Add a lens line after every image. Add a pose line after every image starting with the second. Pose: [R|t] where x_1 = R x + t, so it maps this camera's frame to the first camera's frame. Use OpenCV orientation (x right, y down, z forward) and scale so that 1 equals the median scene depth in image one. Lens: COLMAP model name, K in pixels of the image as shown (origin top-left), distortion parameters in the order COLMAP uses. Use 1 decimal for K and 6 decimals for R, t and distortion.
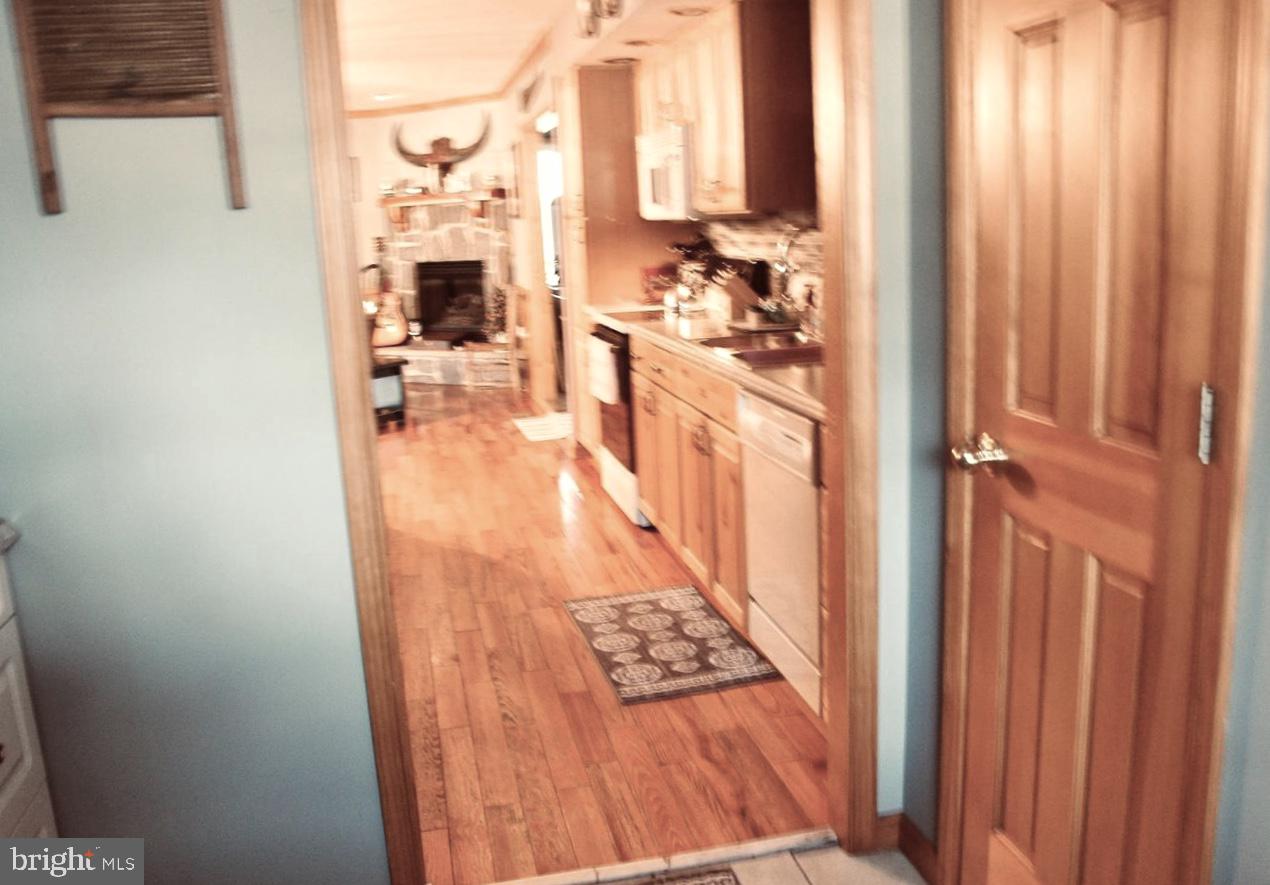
lens RADIAL K [[1143.1, 0, 632.1], [0, 1143.1, 442.3], [0, 0, 1]] dist [-0.128990, -0.003363]
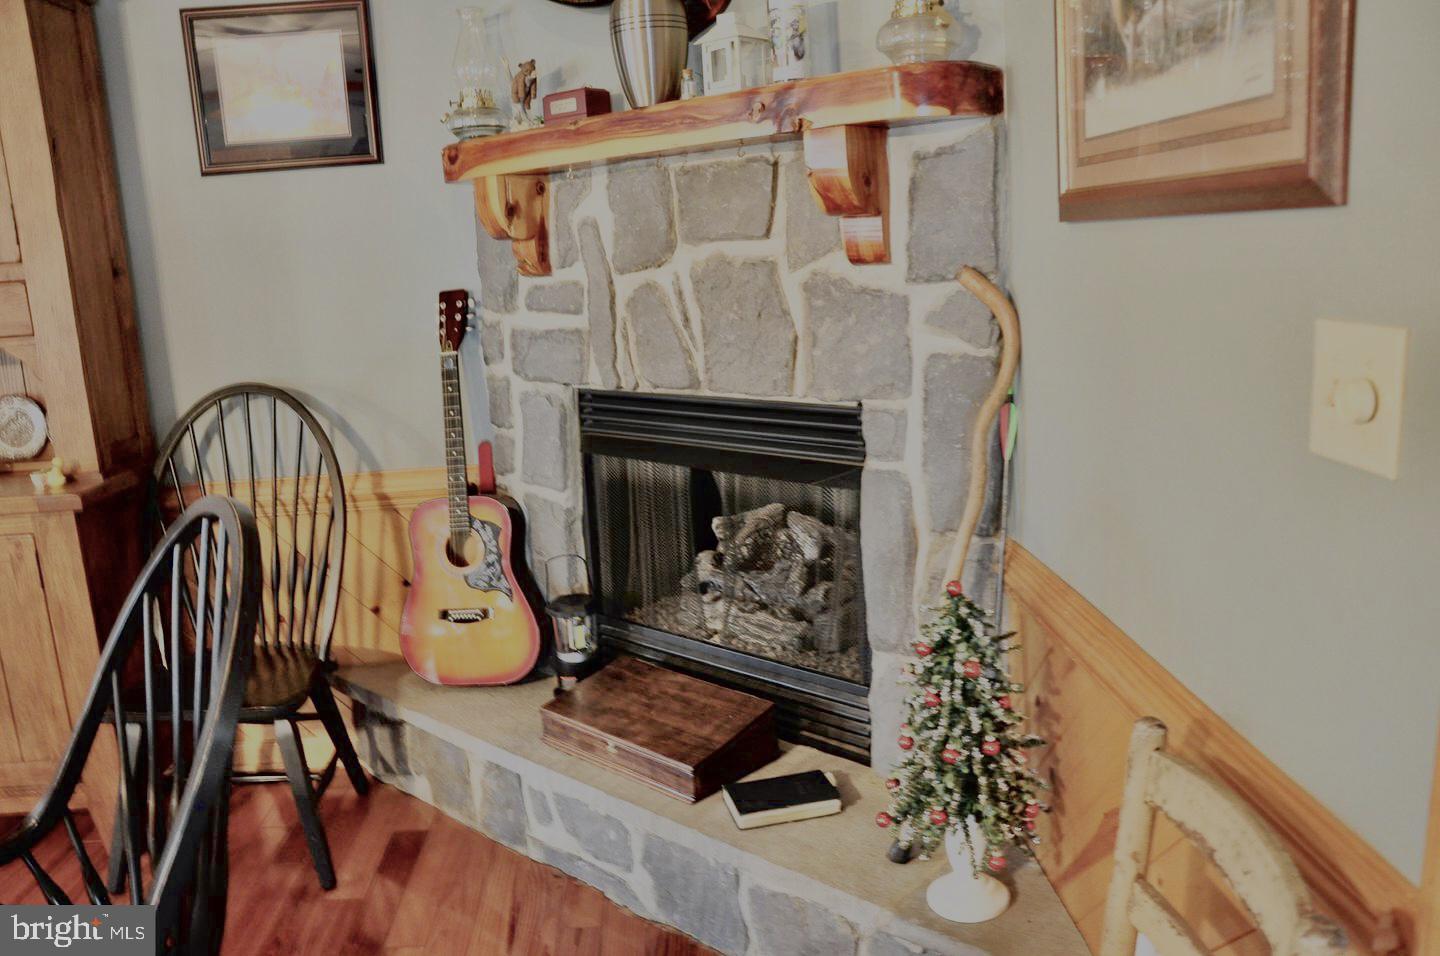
lens RADIAL K [[1125.4, 0, 729.2], [0, 1125.4, 479.5], [0, 0, 1]] dist [-0.144298, 0.102112]
pose [[0.985929, 0.034613, -0.163545, -0.116363], [-0.031482, 0.999269, 0.021700, -0.148017], [0.164176, -0.016246, 0.986297, 0.767511]]
